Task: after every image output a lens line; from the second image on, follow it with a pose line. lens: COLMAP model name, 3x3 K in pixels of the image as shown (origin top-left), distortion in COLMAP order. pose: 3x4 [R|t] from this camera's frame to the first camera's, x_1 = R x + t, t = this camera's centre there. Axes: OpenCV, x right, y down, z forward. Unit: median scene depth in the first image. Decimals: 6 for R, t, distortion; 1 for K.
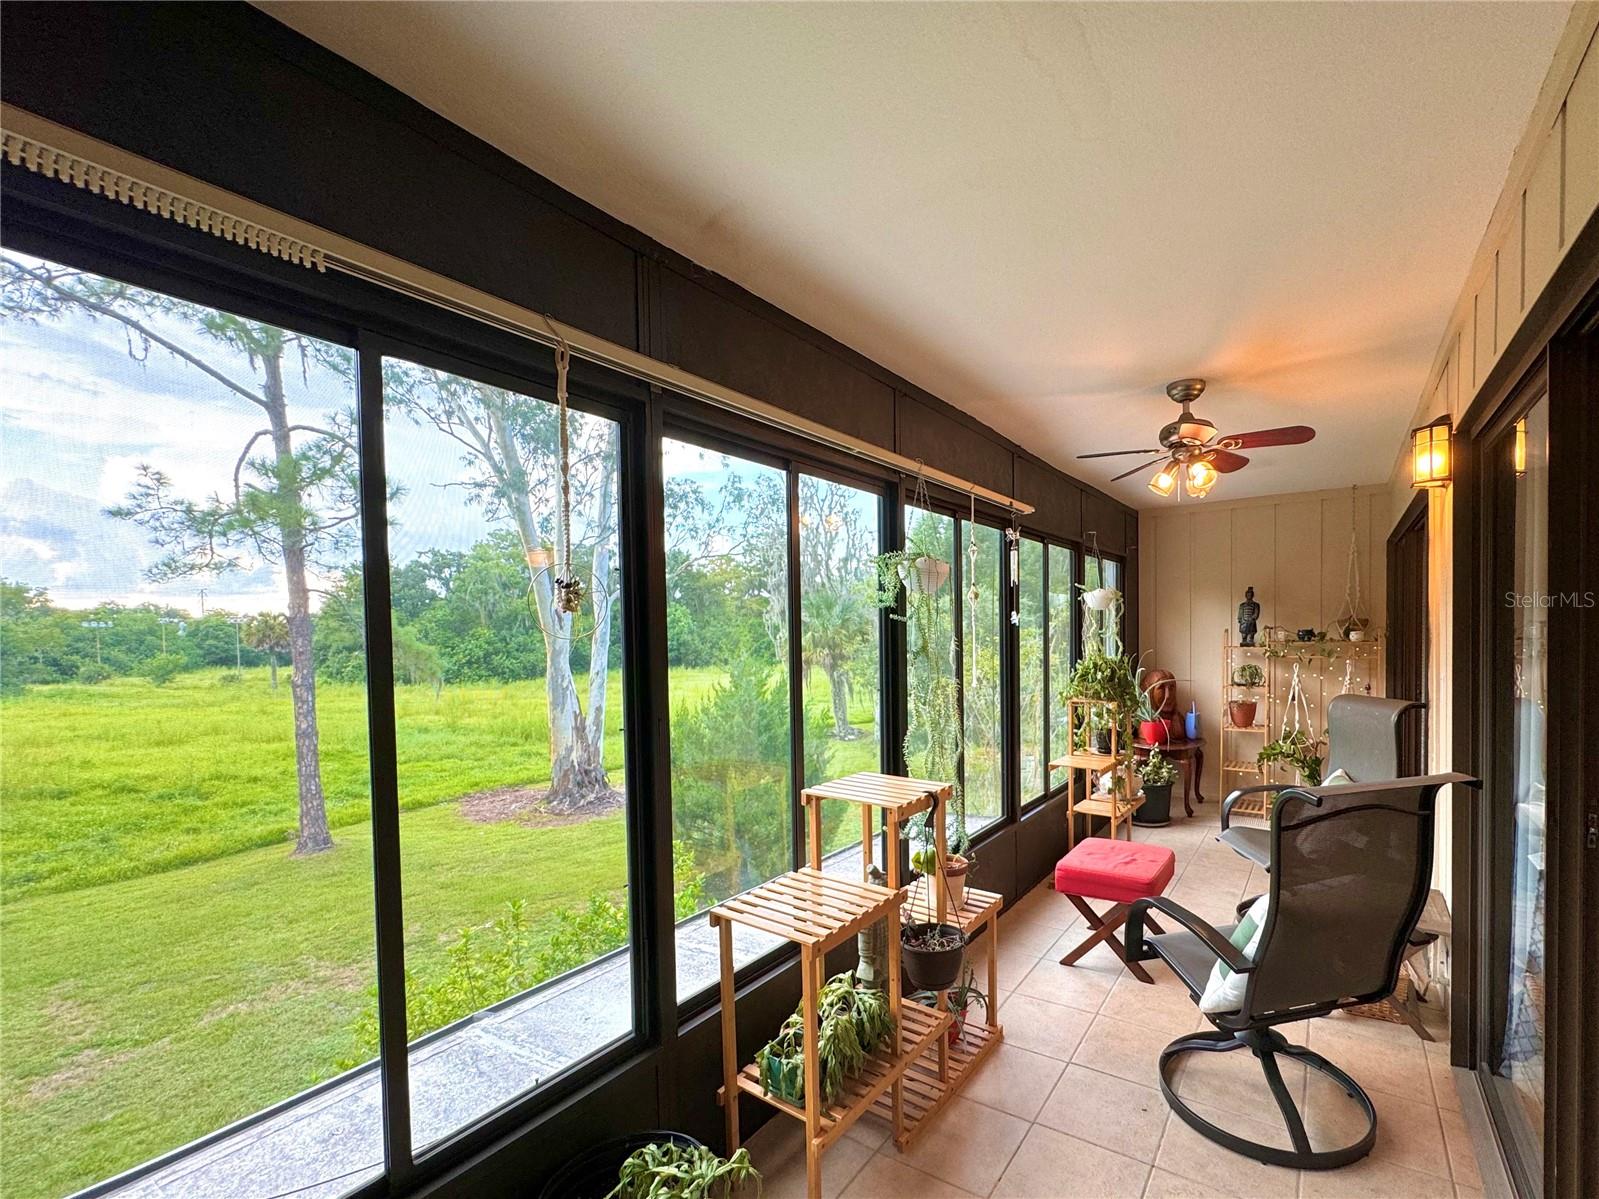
lens RADIAL K [[716.3, 0, 871.2], [0, 716.3, 655.5], [0, 0, 1]] dist [0.000530, 0.000382]
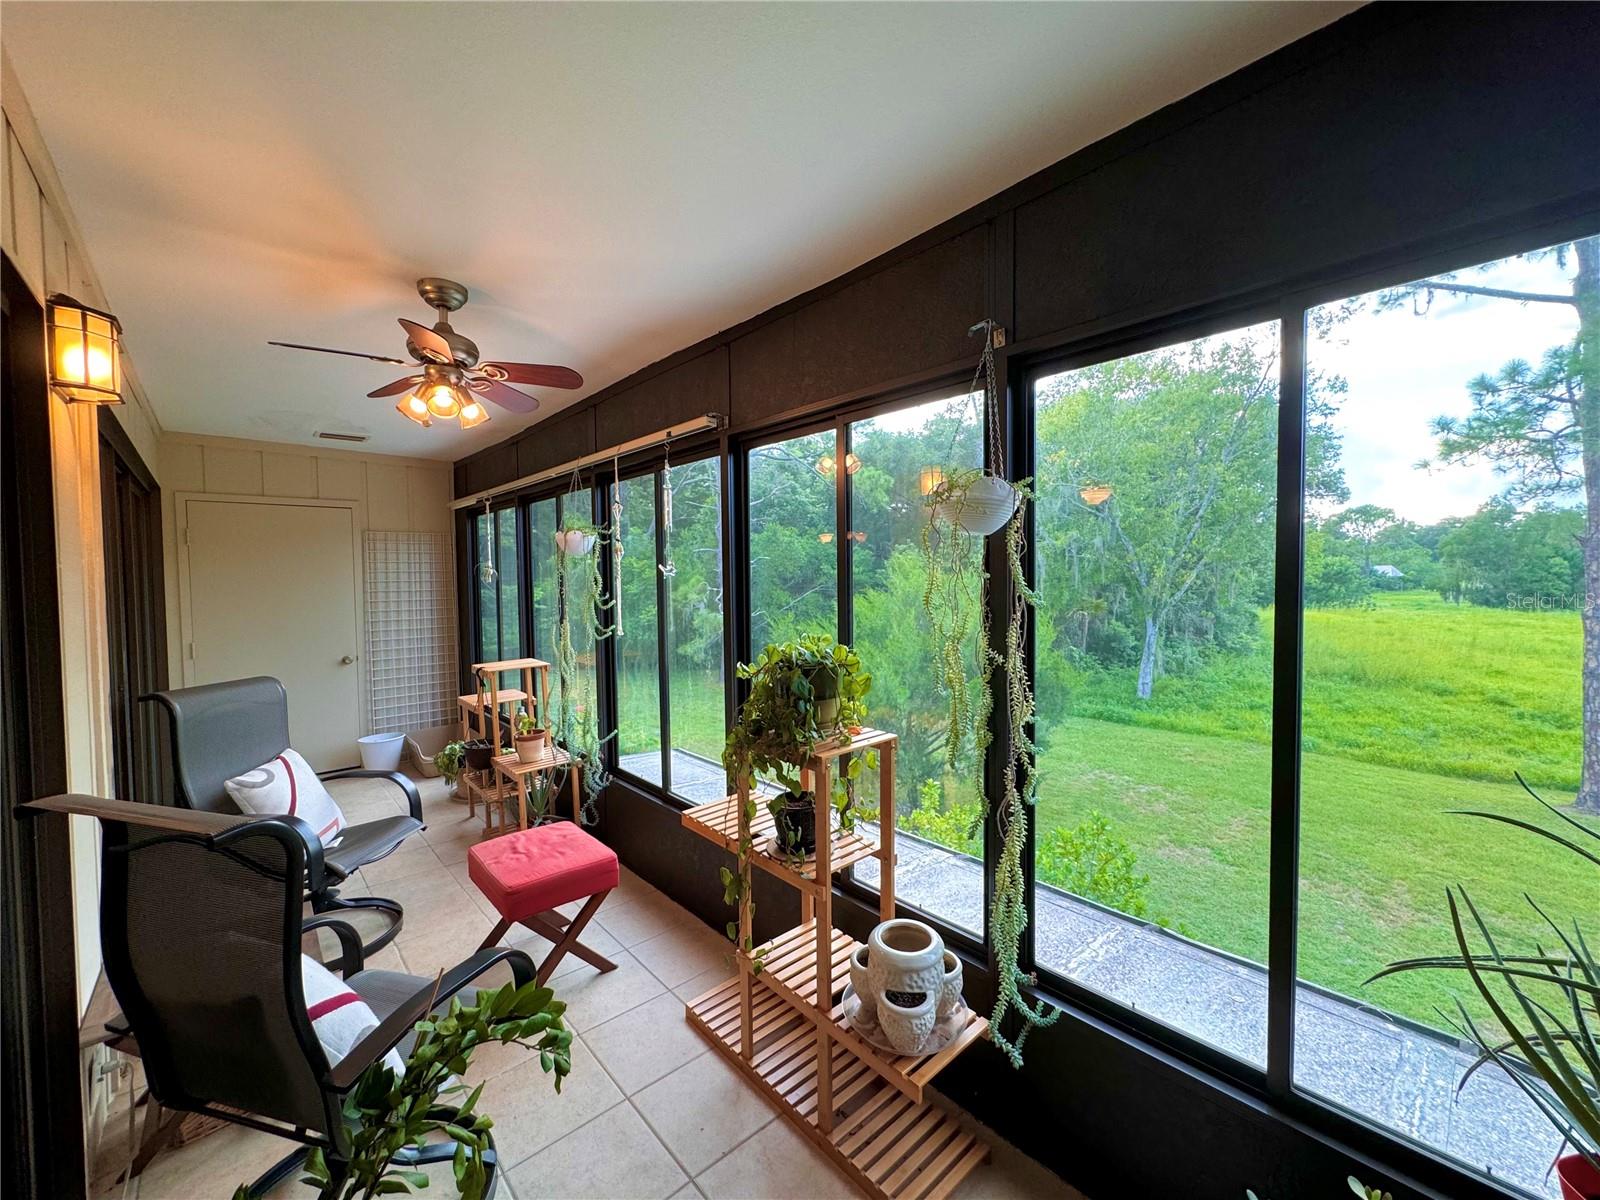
lens RADIAL K [[636.8, 0, 810.0], [0, 636.8, 596.1], [0, 0, 1]] dist [-0.000735, 0.000403]
pose [[-0.271711, 0.053423, -0.960895, 0.507312], [-0.012936, 0.998165, 0.059153, -0.045646], [0.962292, 0.028503, -0.270521, 0.813688]]
